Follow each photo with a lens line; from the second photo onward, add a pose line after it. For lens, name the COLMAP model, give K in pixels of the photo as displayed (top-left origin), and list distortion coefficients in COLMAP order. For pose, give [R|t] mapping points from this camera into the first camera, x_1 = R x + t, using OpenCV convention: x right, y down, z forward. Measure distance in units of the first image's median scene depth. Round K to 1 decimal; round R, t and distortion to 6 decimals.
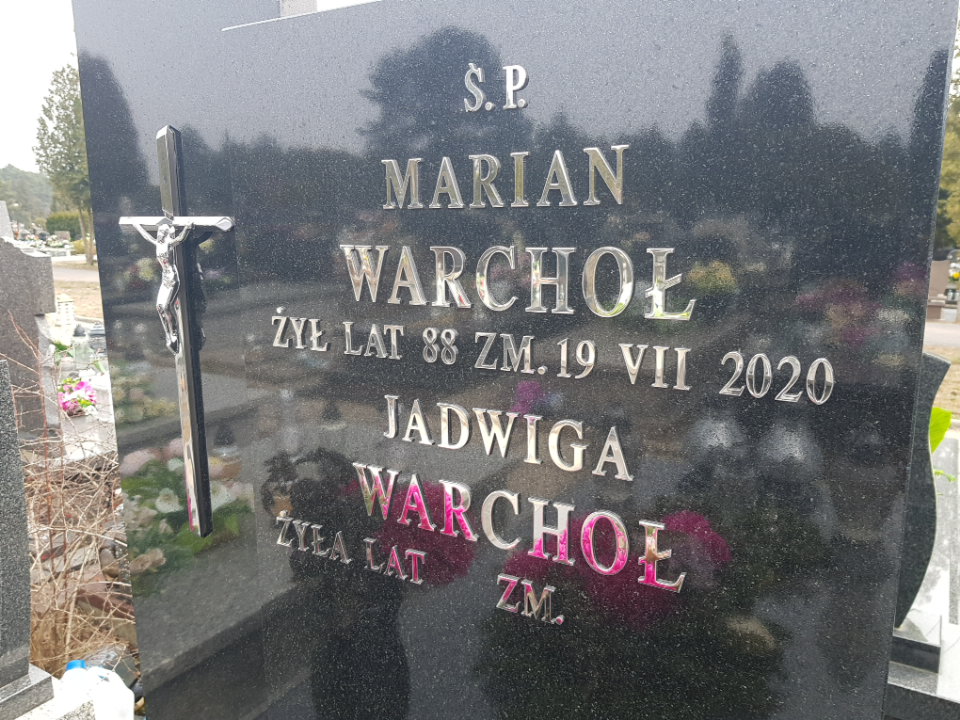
lens RADIAL K [[770.8, 0, 480.0], [0, 770.8, 360.0], [0, 0, 1]] dist [0.011569, 0.000447]
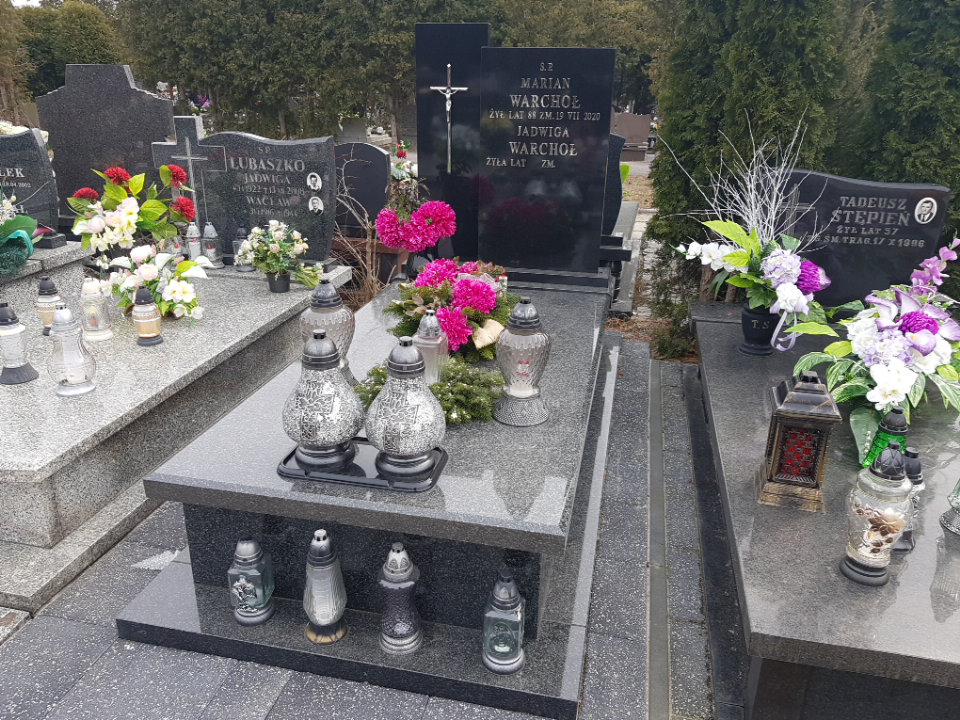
lens RADIAL K [[770.8, 0, 480.0], [0, 770.8, 360.0], [0, 0, 1]] dist [0.011569, 0.000447]
pose [[0.947709, -0.089357, 0.306370, -1.620085], [0.033147, 0.982370, 0.183987, 0.483948], [-0.317409, -0.164211, 0.933963, -3.084950]]
